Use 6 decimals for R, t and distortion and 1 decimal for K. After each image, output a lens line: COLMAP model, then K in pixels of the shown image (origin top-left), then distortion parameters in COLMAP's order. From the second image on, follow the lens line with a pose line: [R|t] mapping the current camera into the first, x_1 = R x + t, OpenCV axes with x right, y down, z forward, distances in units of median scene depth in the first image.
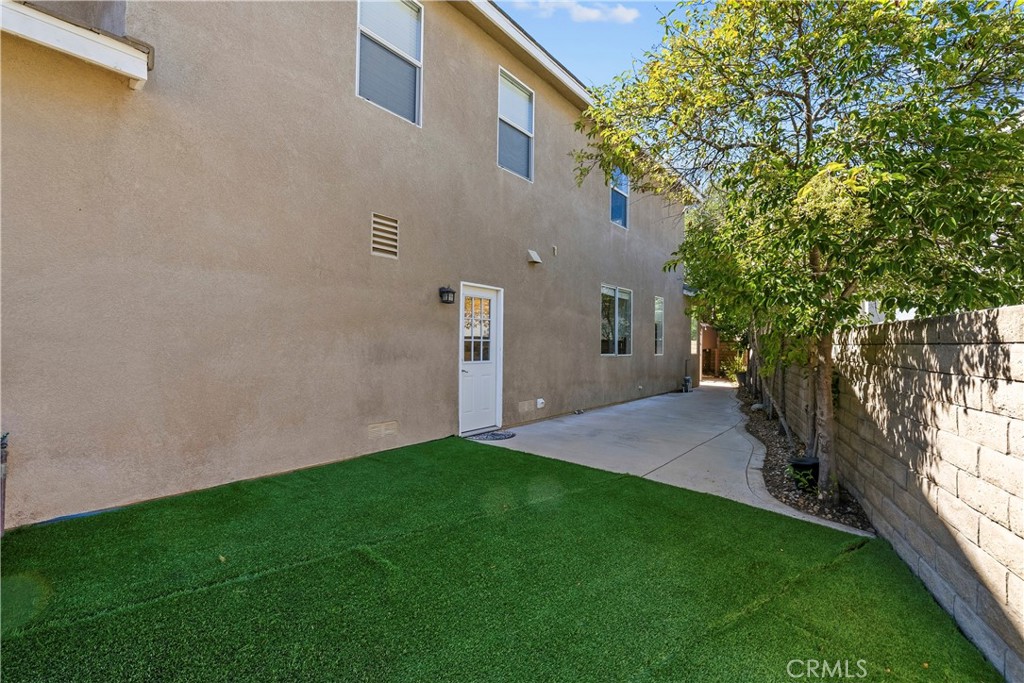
lens RADIAL K [[427.4, 0, 511.5], [0, 427.4, 343.7], [0, 0, 1]] dist [0.000231, -0.000172]
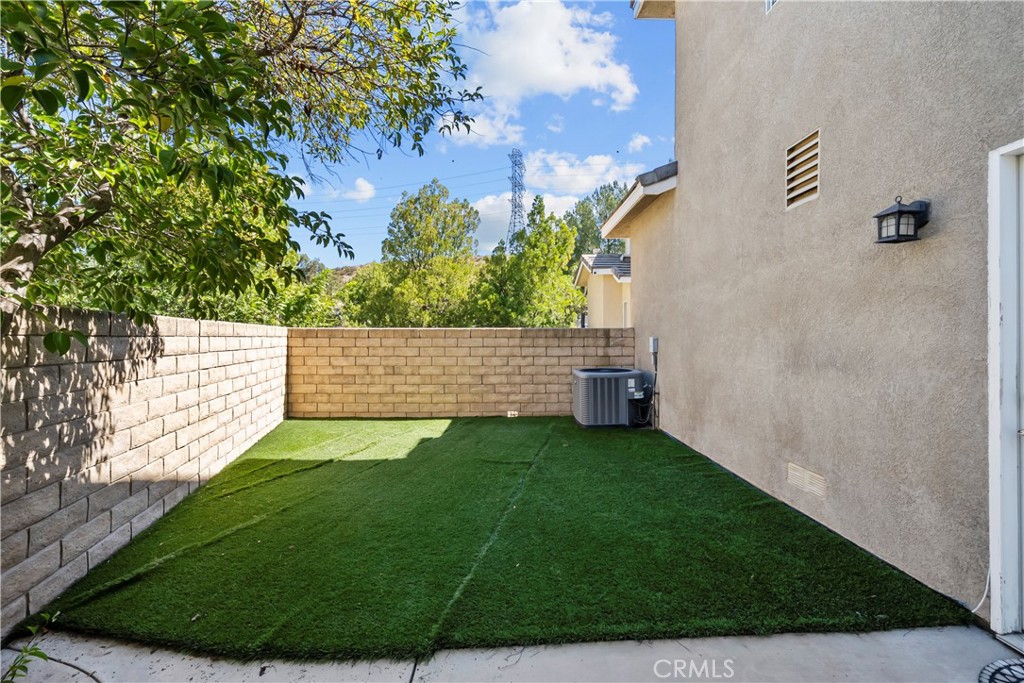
lens RADIAL K [[427.4, 0, 511.3], [0, 427.4, 336.6], [0, 0, 1]] dist [0.000231, -0.000172]
pose [[-0.754252, -0.012311, -0.656470, 0.772297], [-0.008958, 0.999924, -0.008460, 0.001778], [0.656524, -0.000500, -0.754305, 2.122097]]
